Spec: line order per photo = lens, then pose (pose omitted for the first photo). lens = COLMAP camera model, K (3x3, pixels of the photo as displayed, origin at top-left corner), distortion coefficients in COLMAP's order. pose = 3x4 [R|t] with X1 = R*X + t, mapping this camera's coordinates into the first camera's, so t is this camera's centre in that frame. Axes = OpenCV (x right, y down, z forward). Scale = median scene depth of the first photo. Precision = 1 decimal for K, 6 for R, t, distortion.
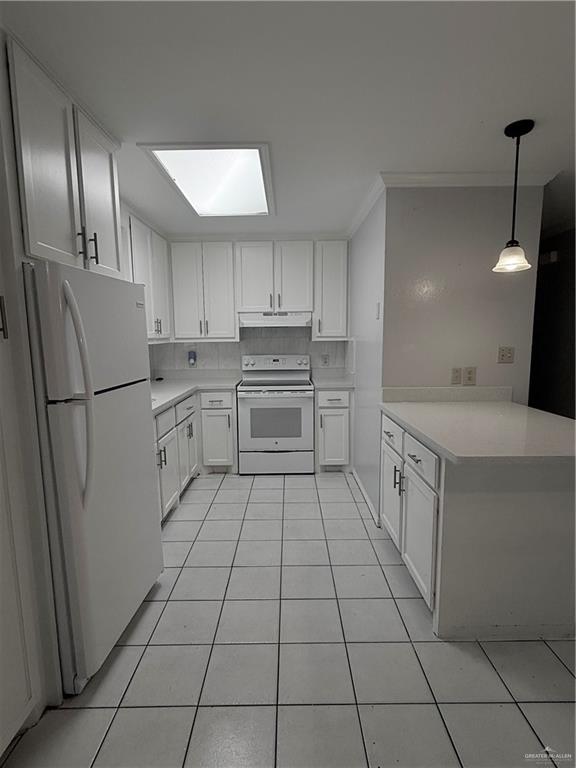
lens RADIAL K [[393.3, 0, 288.7], [0, 393.3, 385.1], [0, 0, 1]] dist [0.004202, -0.003302]
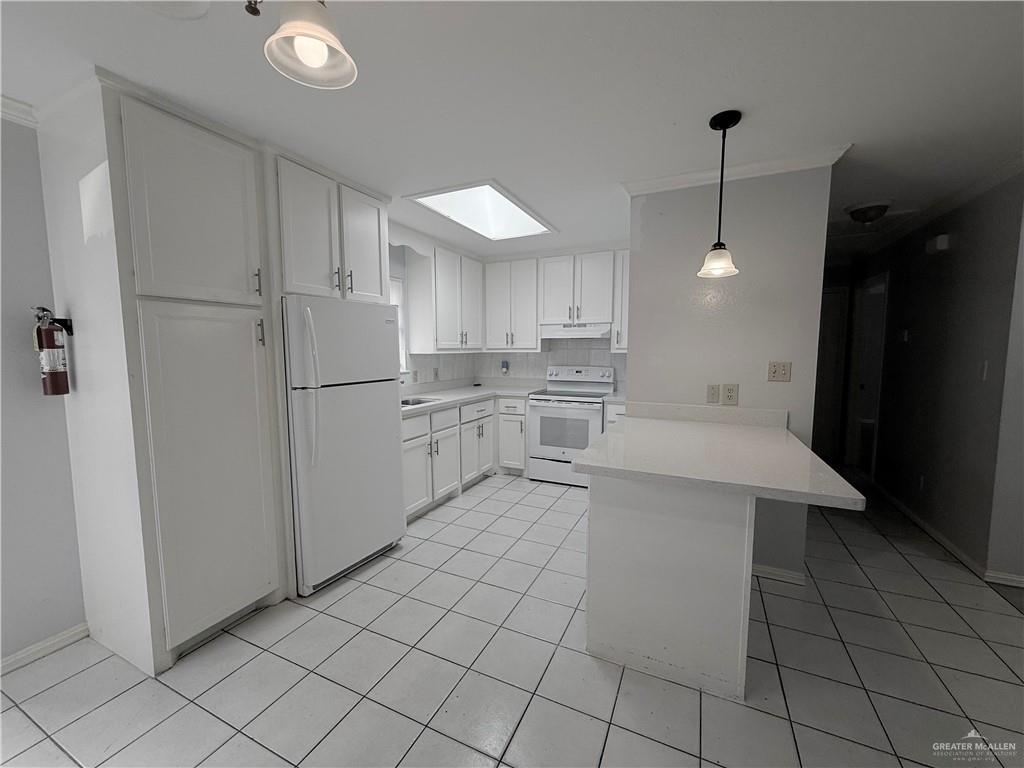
lens RADIAL K [[413.3, 0, 511.2], [0, 413.3, 387.0], [0, 0, 1]] dist [-0.001313, 0.000157]
pose [[0.901506, 0.049448, -0.429932, 0.297236], [-0.062407, 0.997921, -0.016084, 0.004087], [0.428243, 0.041331, 0.902718, -0.022529]]
